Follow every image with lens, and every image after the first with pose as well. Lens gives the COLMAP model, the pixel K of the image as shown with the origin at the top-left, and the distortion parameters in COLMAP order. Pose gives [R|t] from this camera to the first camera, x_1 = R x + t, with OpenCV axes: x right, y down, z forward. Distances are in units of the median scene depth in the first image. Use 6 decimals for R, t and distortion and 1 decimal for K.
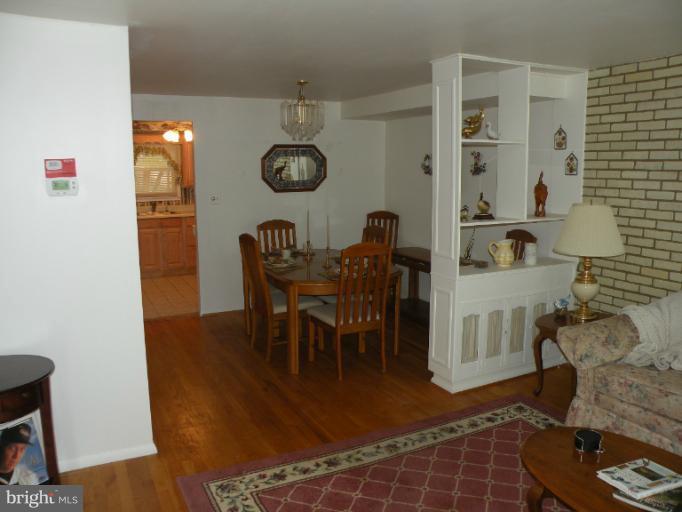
lens RADIAL K [[560.5, 0, 341.0], [0, 560.5, 256.0], [0, 0, 1]] dist [-0.127423, 0.126150]
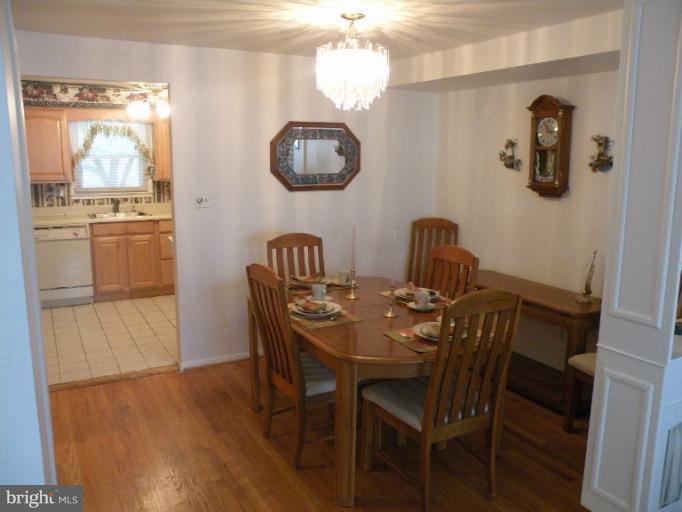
lens RADIAL K [[560.5, 0, 341.0], [0, 560.5, 256.0], [0, 0, 1]] dist [-0.127423, 0.126150]
pose [[0.998977, 0.004591, 0.044977, -0.081652], [-0.005438, 0.999810, 0.018711, -0.044590], [-0.044883, -0.018937, 0.998813, 0.290868]]
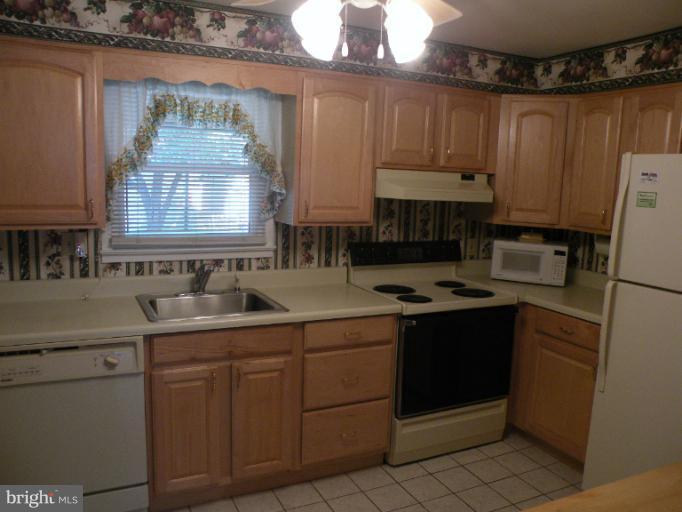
lens RADIAL K [[560.5, 0, 341.0], [0, 560.5, 256.0], [0, 0, 1]] dist [-0.127423, 0.126150]
pose [[0.999338, 0.036183, -0.003756, -0.312402], [-0.036237, 0.999225, -0.015339, -0.124604], [0.003198, 0.015465, 0.999875, 0.818029]]
